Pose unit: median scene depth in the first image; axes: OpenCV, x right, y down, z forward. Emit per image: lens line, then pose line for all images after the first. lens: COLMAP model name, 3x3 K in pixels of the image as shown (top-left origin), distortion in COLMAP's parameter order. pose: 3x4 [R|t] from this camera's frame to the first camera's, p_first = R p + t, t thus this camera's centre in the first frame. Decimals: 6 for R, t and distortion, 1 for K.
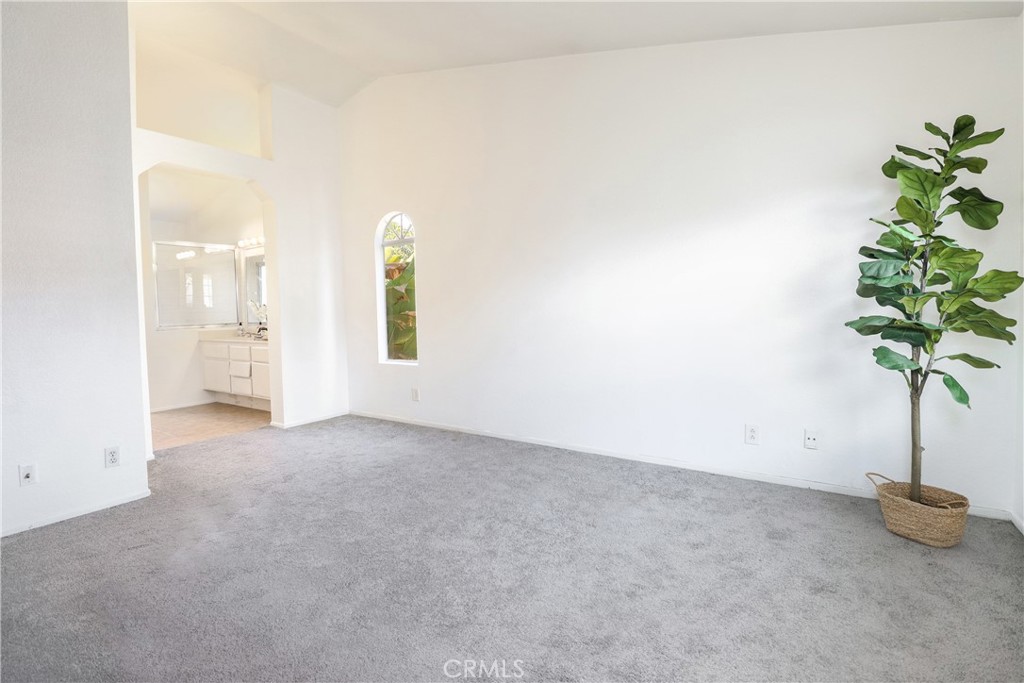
lens RADIAL K [[475.3, 0, 510.7], [0, 475.3, 337.7], [0, 0, 1]] dist [-0.001392, -0.000155]
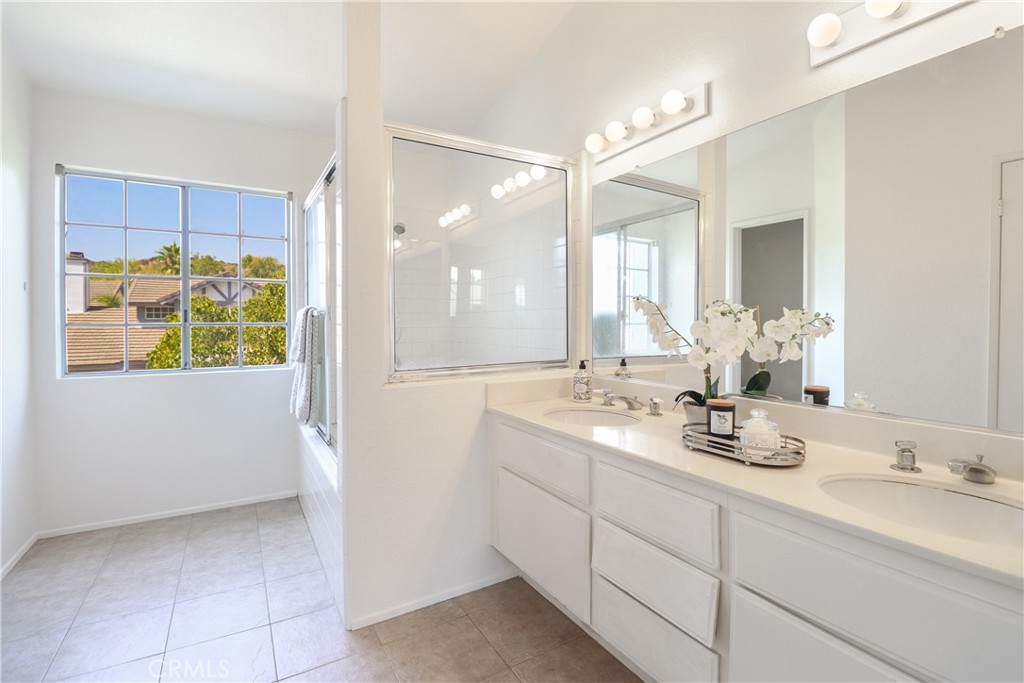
lens RADIAL K [[475.3, 0, 512.4], [0, 475.3, 335.0], [0, 0, 1]] dist [-0.001392, -0.000155]
pose [[0.900354, 0.020863, -0.434658, -0.462298], [-0.034193, 0.999154, -0.022870, -0.041826], [0.433813, 0.035454, 0.900305, 0.654781]]
